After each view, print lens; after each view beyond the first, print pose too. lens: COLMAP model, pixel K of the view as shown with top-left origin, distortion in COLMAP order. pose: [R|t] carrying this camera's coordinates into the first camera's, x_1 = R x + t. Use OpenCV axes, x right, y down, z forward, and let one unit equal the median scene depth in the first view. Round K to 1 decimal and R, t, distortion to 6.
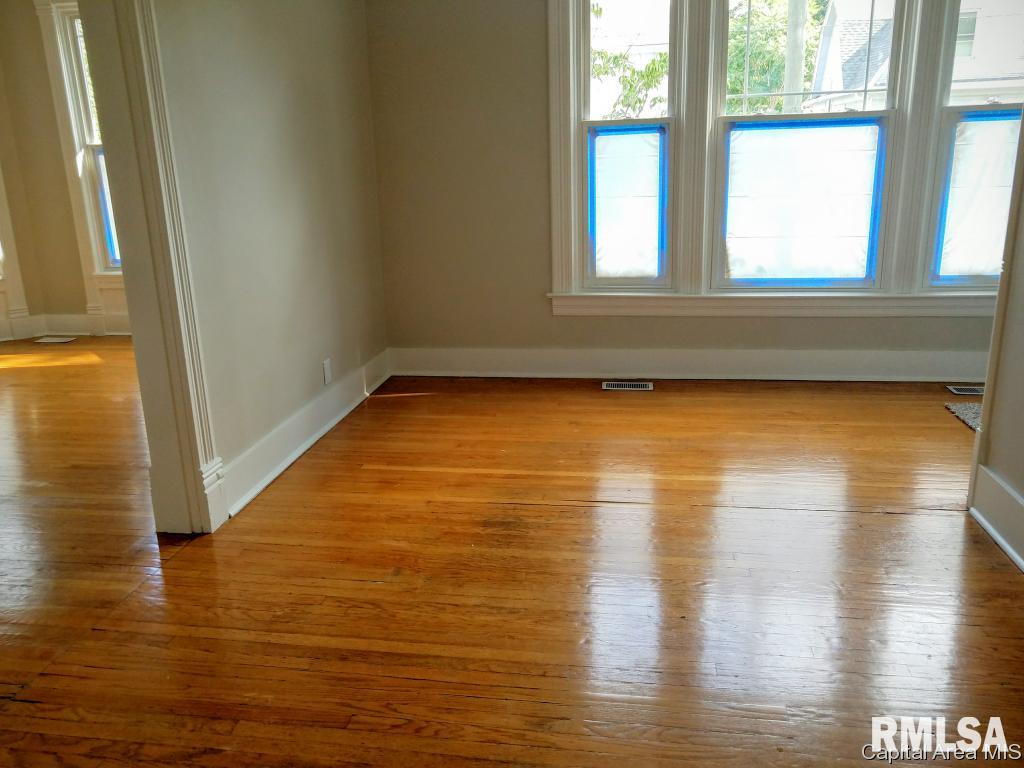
lens RADIAL K [[826.2, 0, 519.6], [0, 826.2, 388.5], [0, 0, 1]] dist [-0.013370, 0.034843]
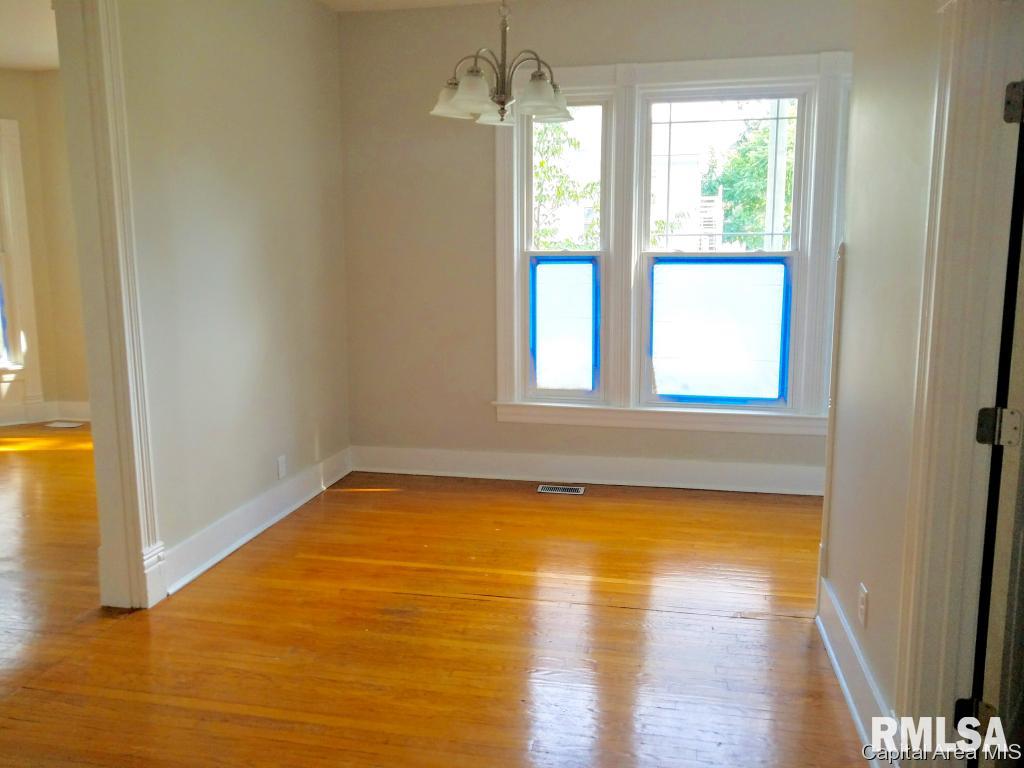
lens RADIAL K [[826.2, 0, 506.6], [0, 826.2, 379.2], [0, 0, 1]] dist [-0.013370, 0.034843]
pose [[0.998387, 0.032274, -0.046720, 0.137711], [-0.037731, 0.991927, -0.121068, -0.017159], [0.042435, 0.122635, 0.991544, -0.125639]]
